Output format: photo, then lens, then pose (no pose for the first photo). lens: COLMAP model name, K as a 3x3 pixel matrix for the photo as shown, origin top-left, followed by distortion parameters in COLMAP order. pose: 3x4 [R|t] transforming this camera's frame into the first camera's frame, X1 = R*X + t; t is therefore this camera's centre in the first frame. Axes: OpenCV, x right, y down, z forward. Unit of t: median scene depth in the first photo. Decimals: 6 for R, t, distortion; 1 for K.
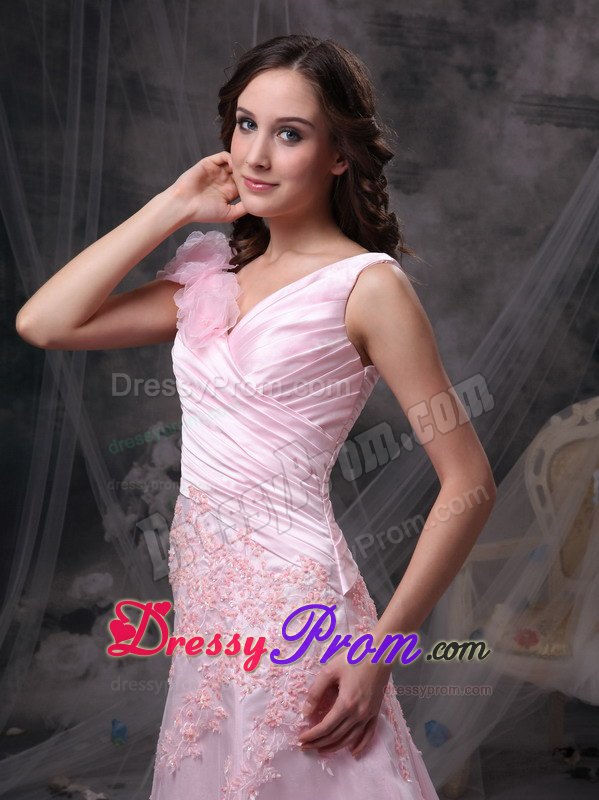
lens RADIAL K [[1419.7, 0, 299.4], [0, 1419.7, 460.8], [0, 0, 1]] dist [0.025847, -0.029986]
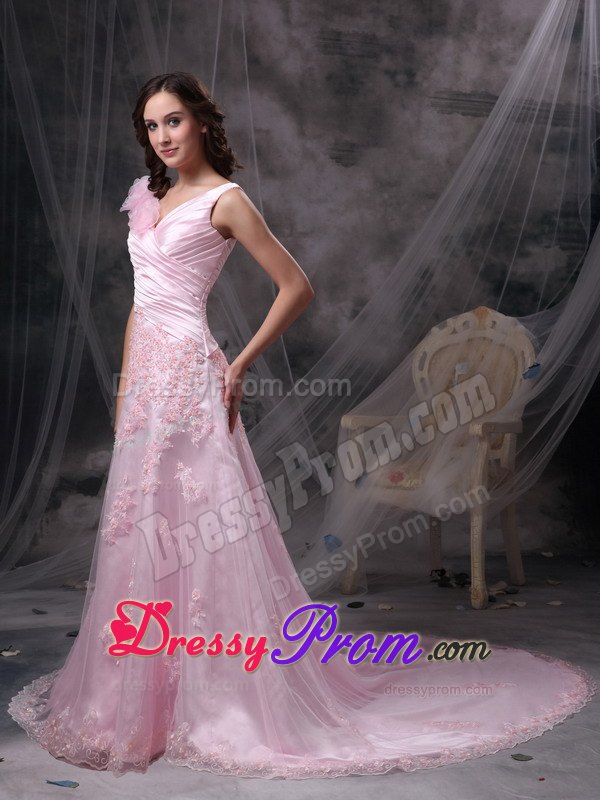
lens RADIAL K [[1532.2, 0, 250.5], [0, 1532.2, 451.3], [0, 0, 1]] dist [-0.043071, -0.082608]
pose [[0.997650, 0.012619, -0.067348, 0.086919], [-0.013435, 0.999842, -0.011664, 0.091779], [0.067190, 0.012542, 0.997661, -0.406636]]
